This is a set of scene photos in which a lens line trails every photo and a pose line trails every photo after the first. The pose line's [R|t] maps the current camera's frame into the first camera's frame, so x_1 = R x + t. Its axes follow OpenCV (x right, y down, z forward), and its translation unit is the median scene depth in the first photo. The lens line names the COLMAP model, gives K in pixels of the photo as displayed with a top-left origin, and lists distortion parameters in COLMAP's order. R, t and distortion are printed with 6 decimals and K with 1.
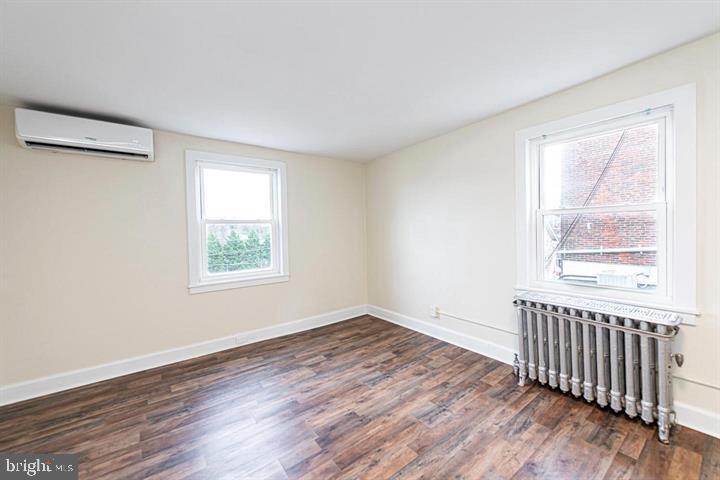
lens RADIAL K [[293.9, 0, 361.6], [0, 293.9, 230.7], [0, 0, 1]] dist [0.002245, 0.000199]
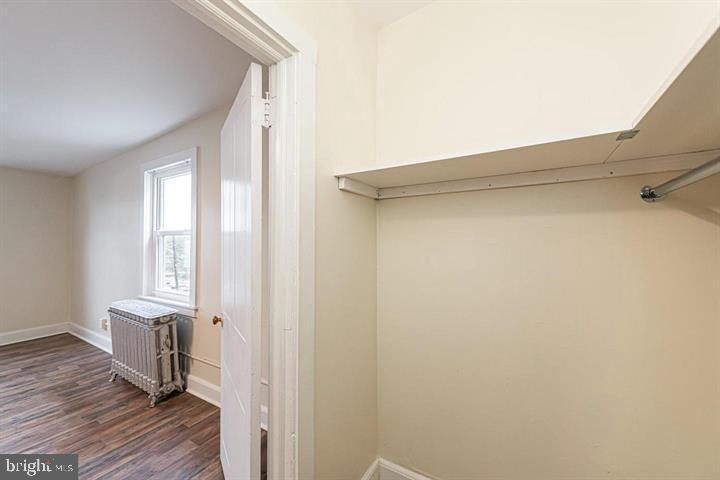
lens RADIAL K [[284.4, 0, 361.7], [0, 284.4, 238.9], [0, 0, 1]] dist [0.012122, -0.005094]
pose [[0.933683, 0.023184, 0.357350, 0.980446], [-0.013472, 0.999470, -0.029642, -0.016067], [-0.357848, 0.022862, 0.933500, -0.399812]]
